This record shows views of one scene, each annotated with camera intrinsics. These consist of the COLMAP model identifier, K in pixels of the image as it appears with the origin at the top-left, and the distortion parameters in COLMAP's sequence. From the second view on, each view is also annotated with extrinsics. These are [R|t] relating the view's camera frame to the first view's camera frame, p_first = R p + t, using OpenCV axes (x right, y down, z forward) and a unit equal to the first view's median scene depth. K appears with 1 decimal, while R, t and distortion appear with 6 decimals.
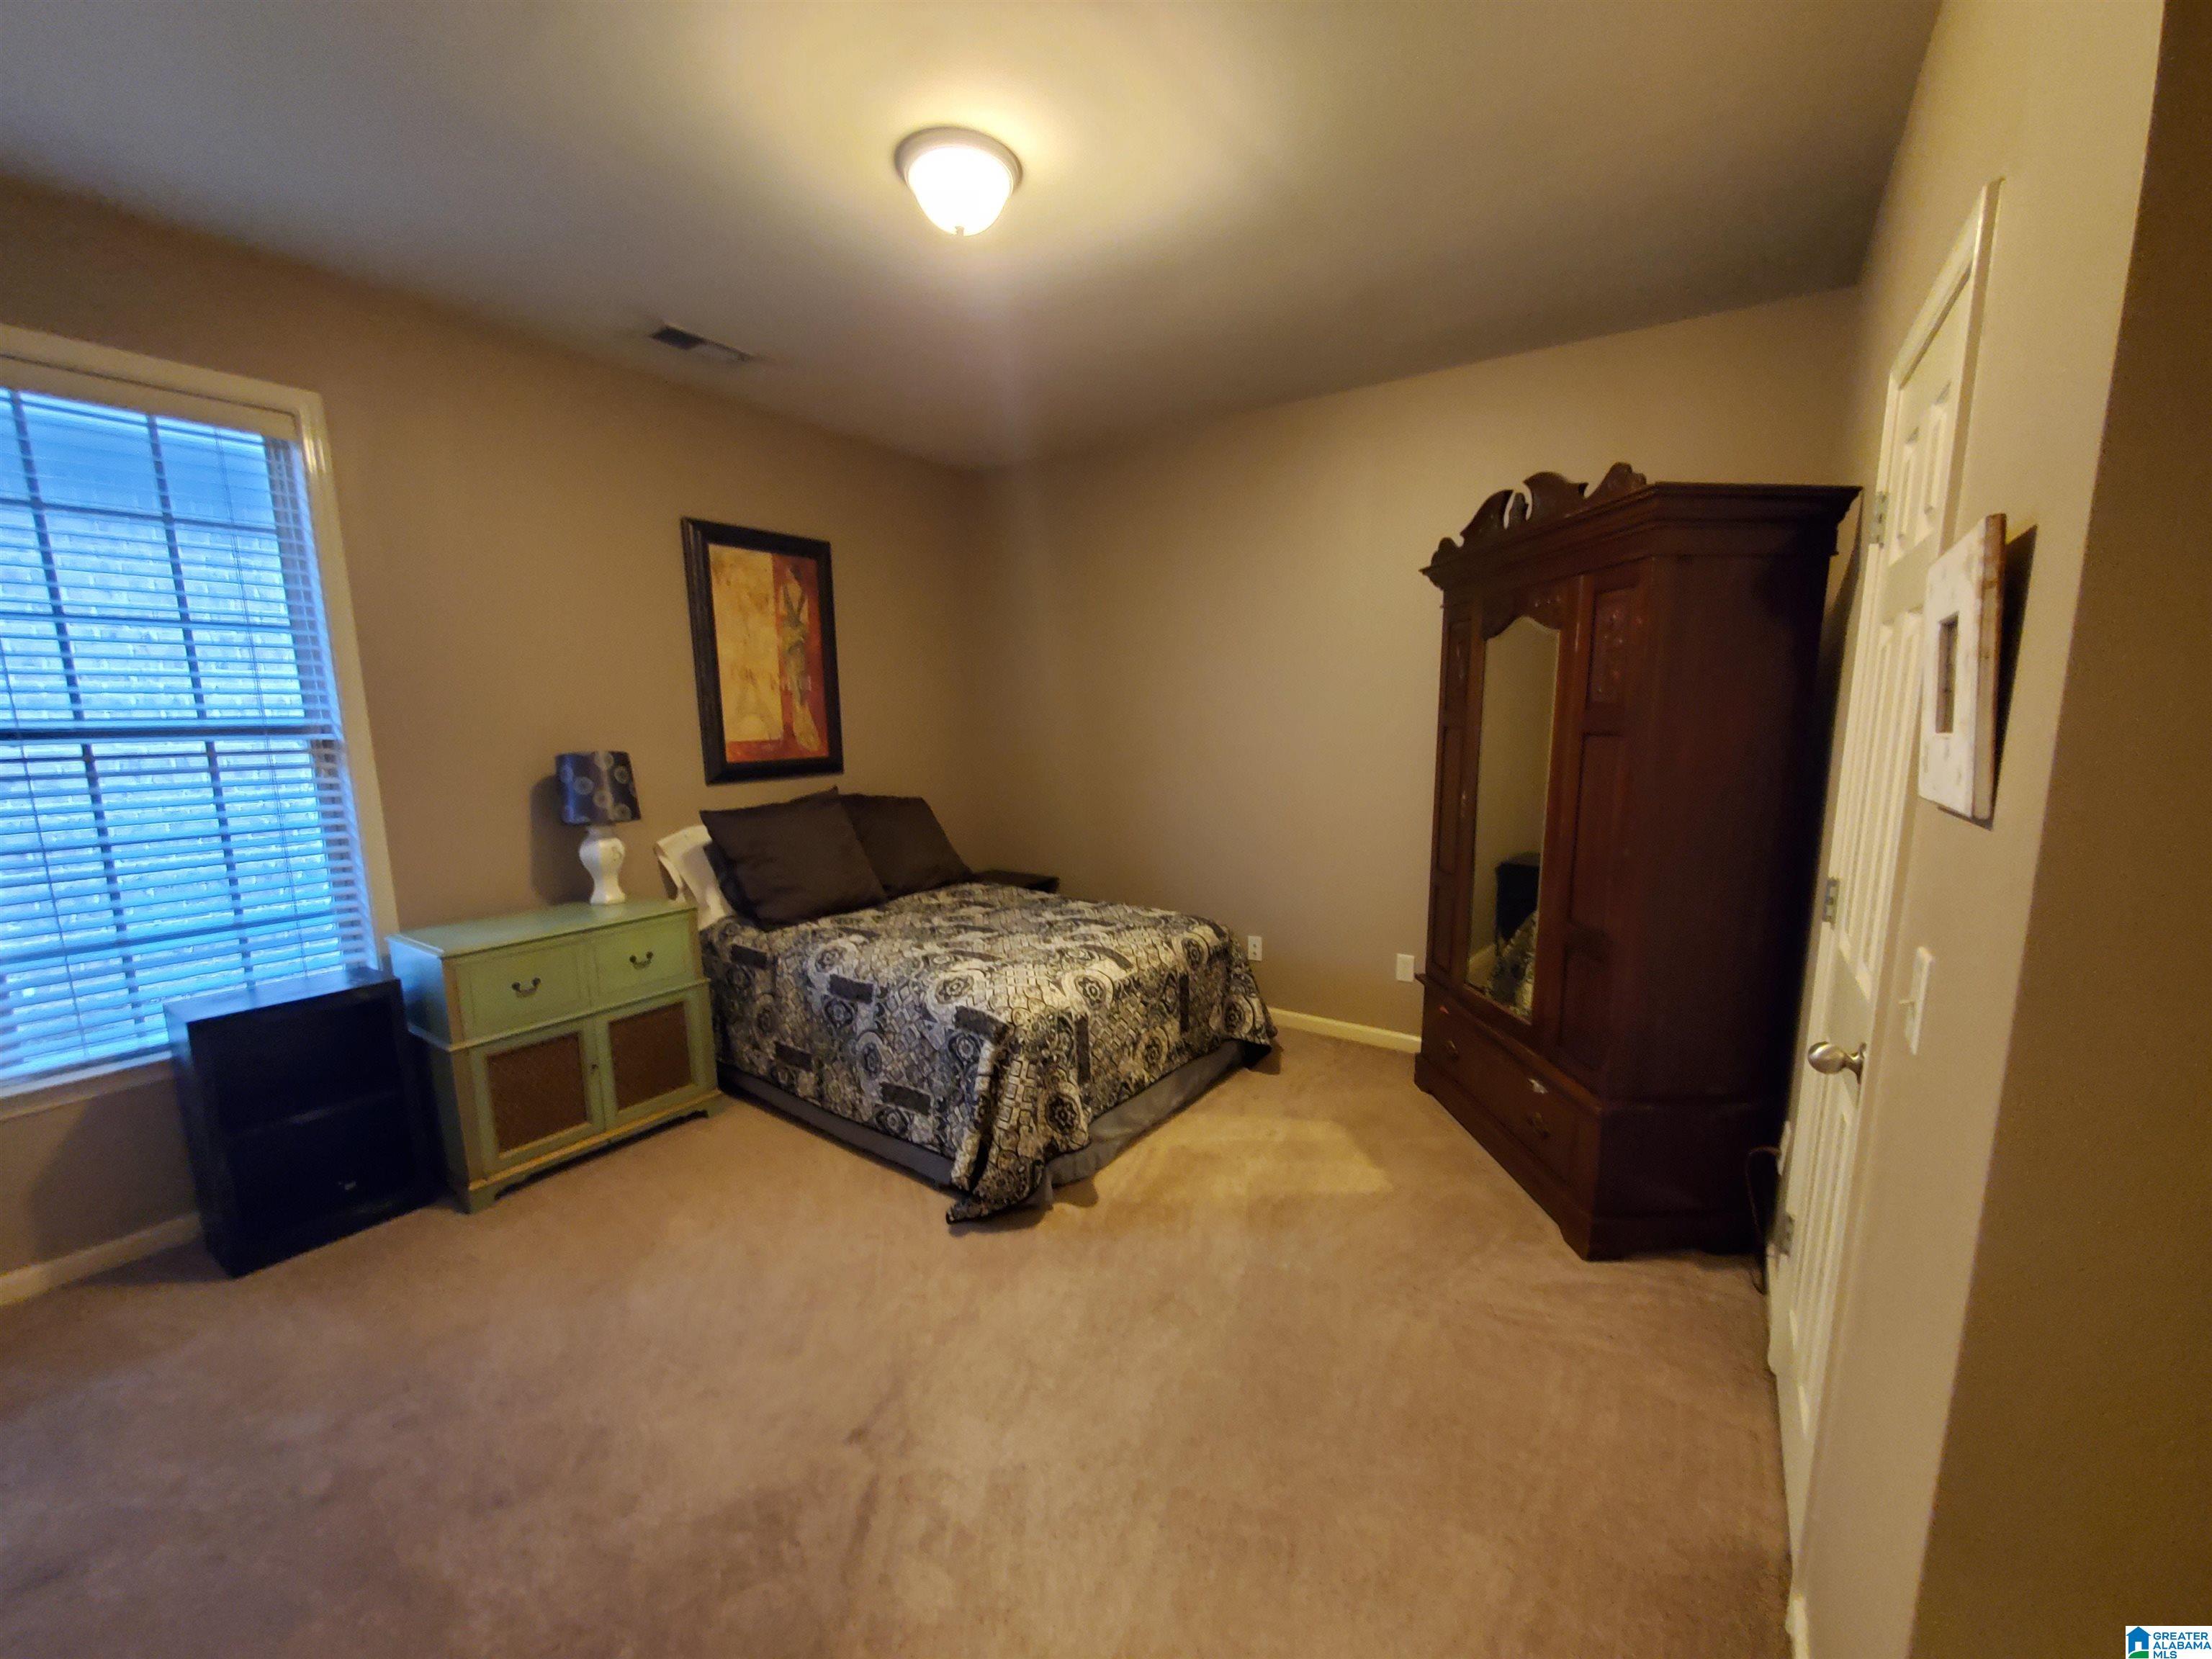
lens RADIAL K [[874.5, 0, 1114.5], [0, 874.5, 842.6], [0, 0, 1]] dist [-0.001866, -0.000127]
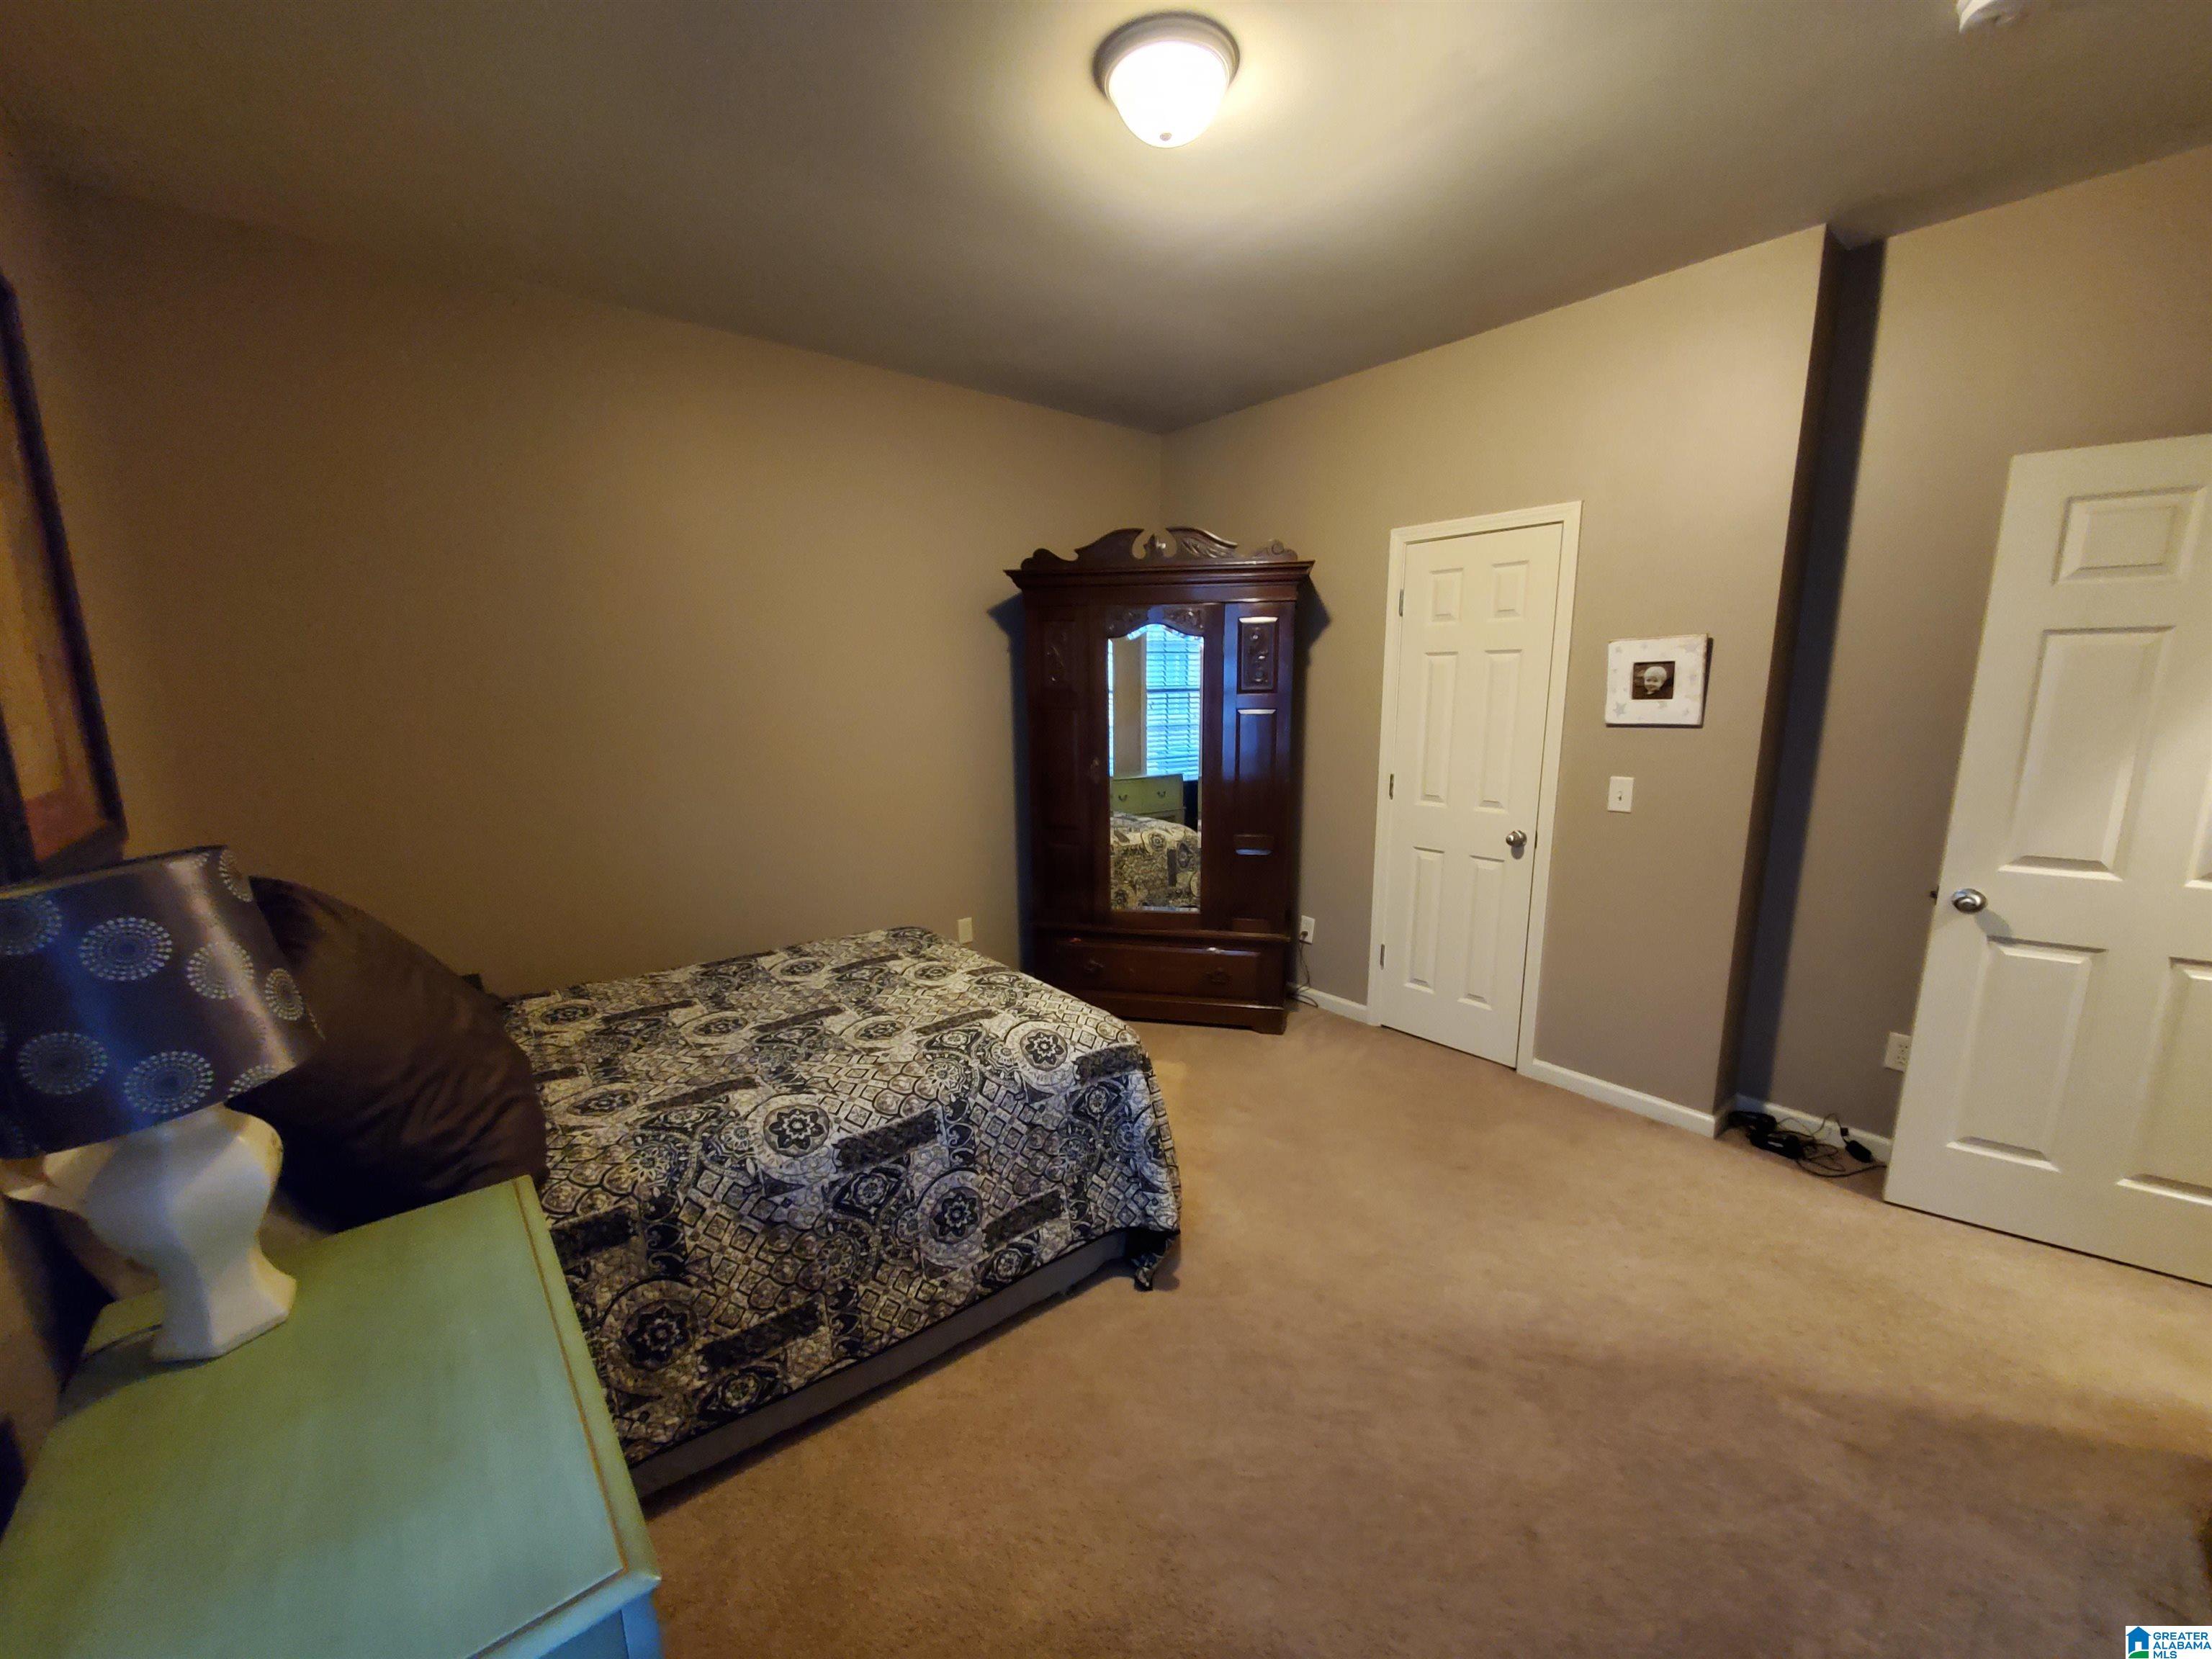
lens RADIAL K [[874.5, 0, 1112.2], [0, 874.5, 838.1], [0, 0, 1]] dist [-0.001866, -0.000127]
pose [[0.267146, -0.160947, 0.950121, -0.834075], [0.146958, 0.981226, 0.124896, -0.104080], [-0.952385, 0.106262, 0.285783, 0.647862]]
